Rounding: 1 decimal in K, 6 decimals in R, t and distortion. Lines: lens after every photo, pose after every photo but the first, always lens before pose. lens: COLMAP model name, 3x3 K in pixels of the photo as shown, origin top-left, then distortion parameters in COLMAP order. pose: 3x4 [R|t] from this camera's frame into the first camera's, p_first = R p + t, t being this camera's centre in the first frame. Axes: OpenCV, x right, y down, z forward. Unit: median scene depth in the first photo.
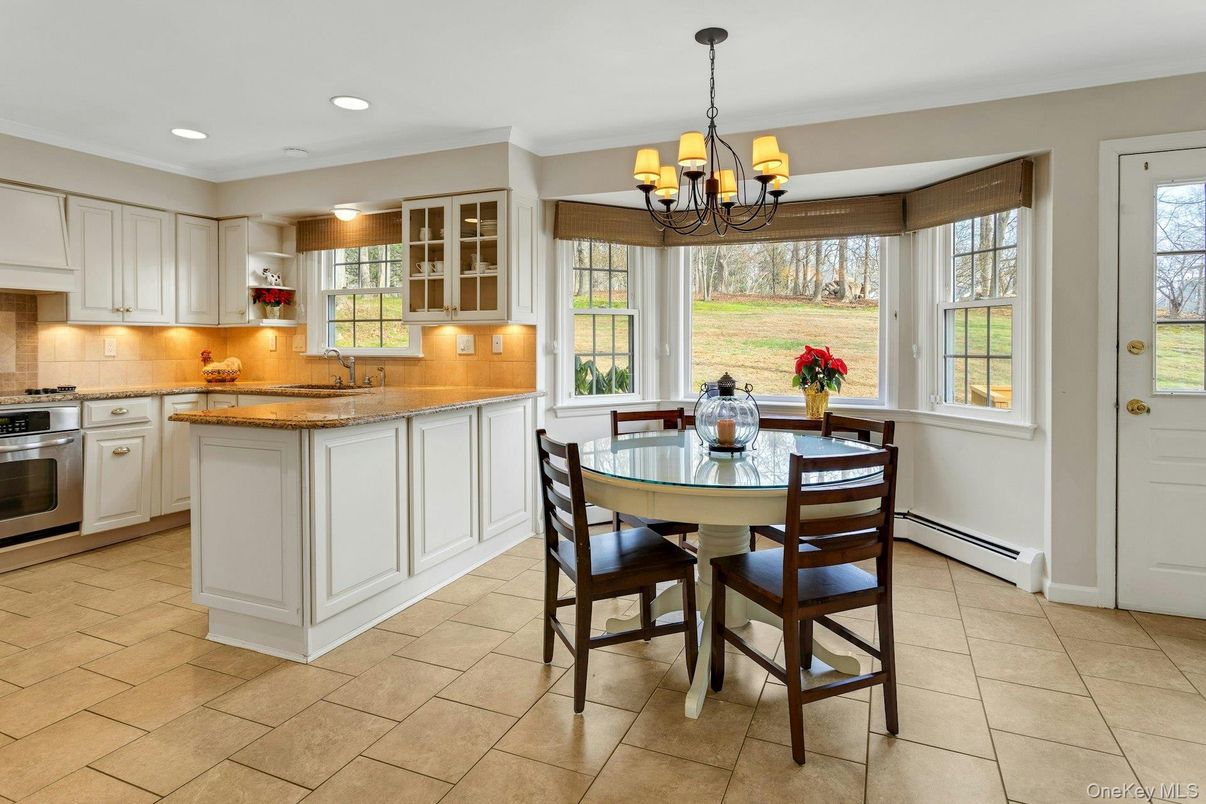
lens RADIAL K [[651.3, 0, 621.8], [0, 651.3, 351.8], [0, 0, 1]] dist [-0.000424, 0.000157]
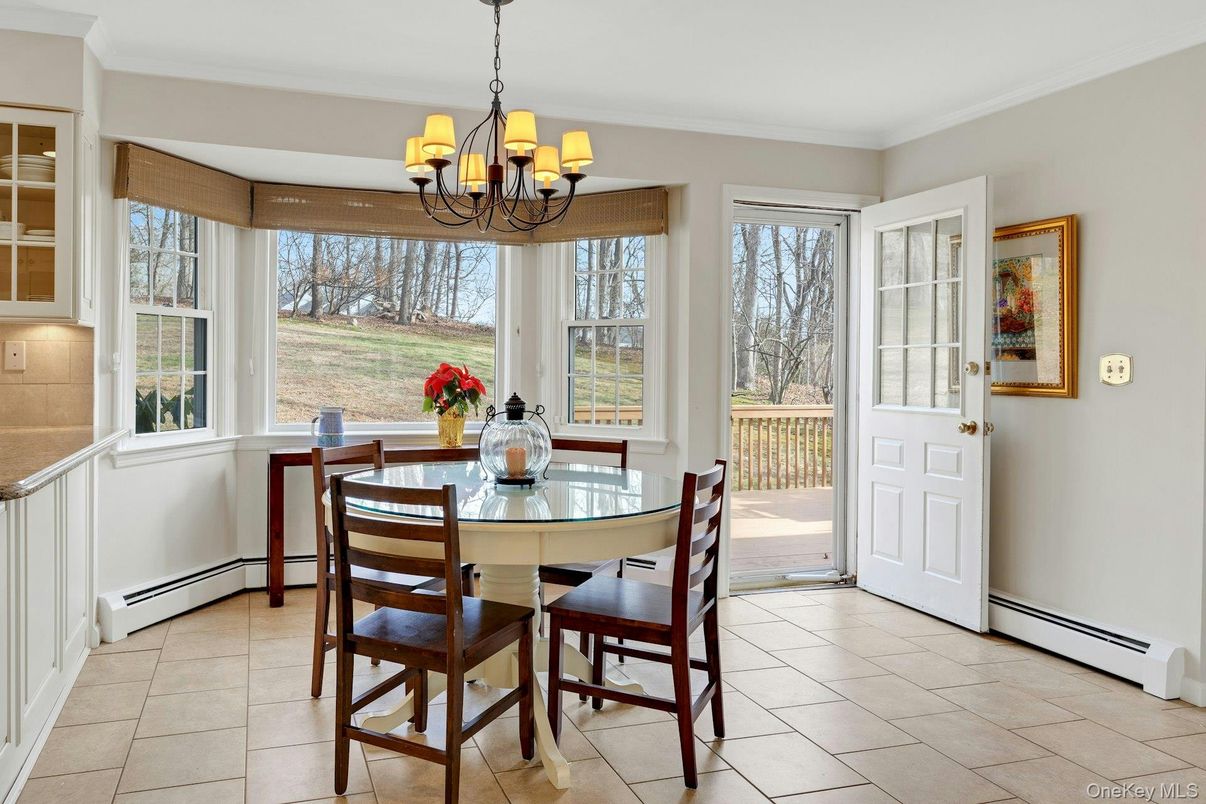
lens RADIAL K [[782.6, 0, 602.9], [0, 782.6, 376.1], [0, 0, 1]] dist [0.000091, 0.002232]
pose [[0.769403, -0.001262, 0.638763, -0.285284], [-0.001950, 0.999989, 0.004324, 0.003351], [-0.638761, -0.004572, 0.769392, 0.089129]]
